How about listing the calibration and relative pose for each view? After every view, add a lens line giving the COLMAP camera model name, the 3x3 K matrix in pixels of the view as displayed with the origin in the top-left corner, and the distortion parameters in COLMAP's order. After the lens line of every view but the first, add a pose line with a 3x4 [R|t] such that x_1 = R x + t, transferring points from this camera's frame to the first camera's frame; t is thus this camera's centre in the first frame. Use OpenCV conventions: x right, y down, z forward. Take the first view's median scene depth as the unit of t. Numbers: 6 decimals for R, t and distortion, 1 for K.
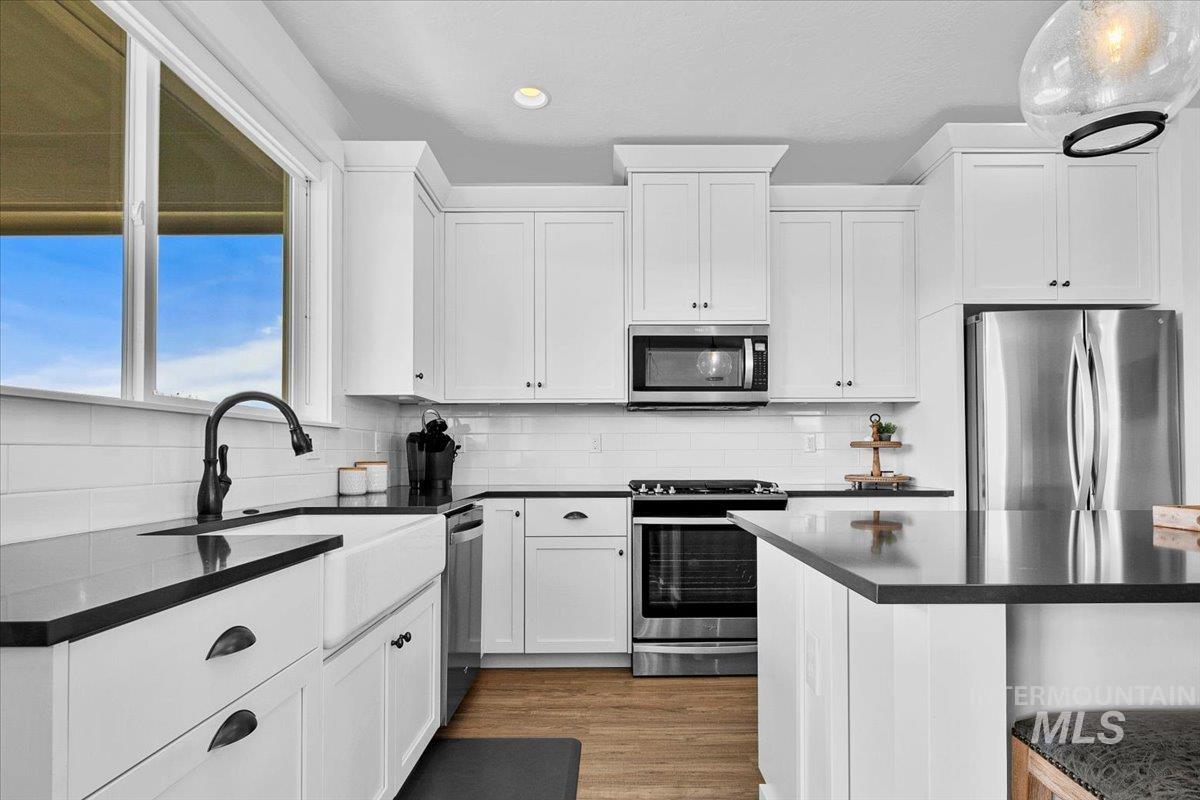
lens RADIAL K [[618.2, 0, 613.3], [0, 618.2, 448.0], [0, 0, 1]] dist [0.001742, -0.000787]
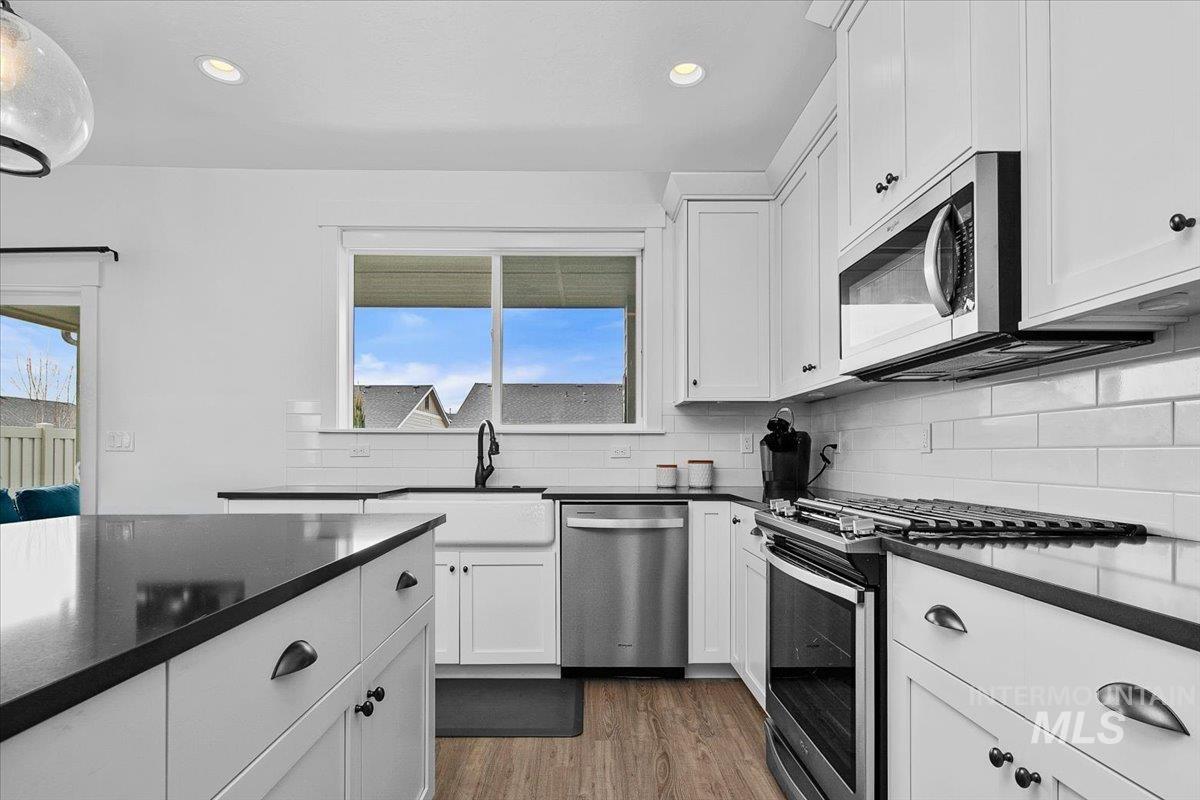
lens RADIAL K [[599.3, 0, 593.8], [0, 599.3, 450.0], [0, 0, 1]] dist [0.000918, 0.000313]
pose [[0.012706, -0.008292, -0.999885, 0.692645], [0.005247, 0.999952, -0.008226, 0.008663], [0.999906, -0.005142, 0.012749, 0.763622]]
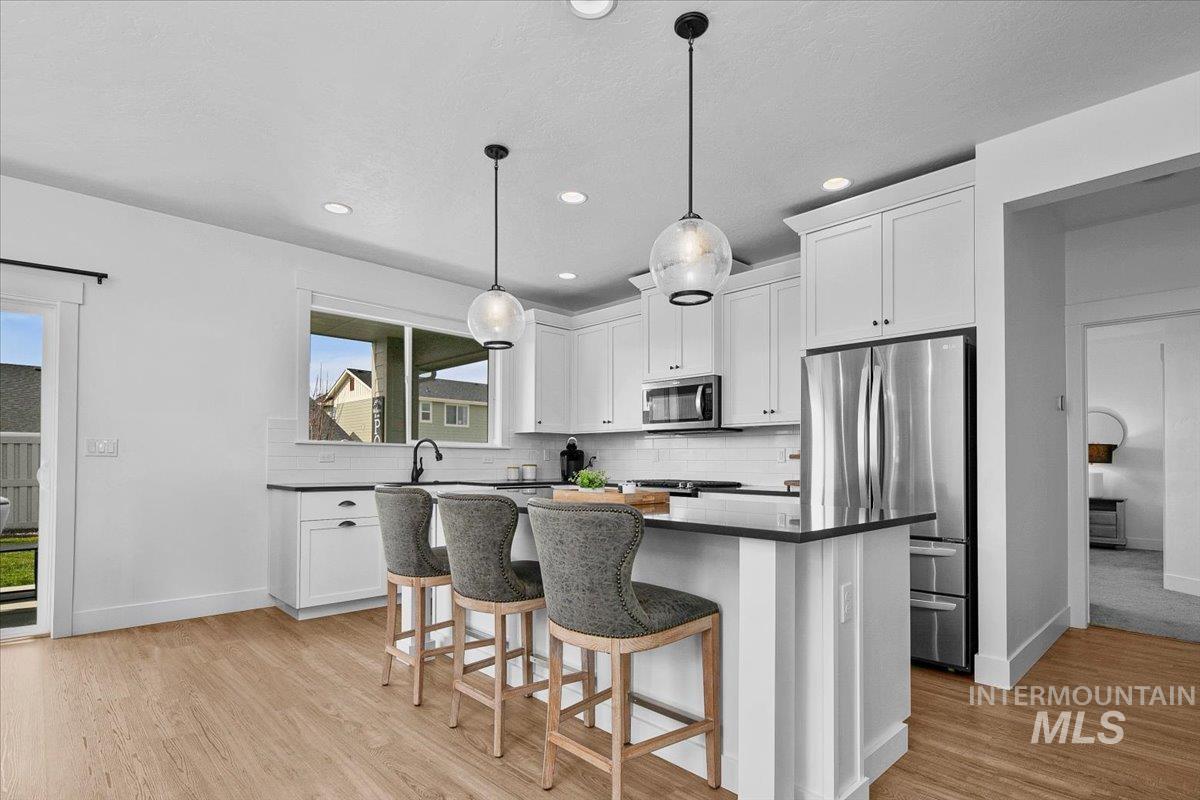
lens RADIAL K [[599.3, 0, 593.8], [0, 599.3, 450.0], [0, 0, 1]] dist [0.000918, 0.000313]
pose [[0.687885, -0.009143, -0.725762, 1.140454], [-0.001997, 0.999893, -0.014489, 0.000229], [0.725817, 0.011416, 0.687794, -0.192000]]
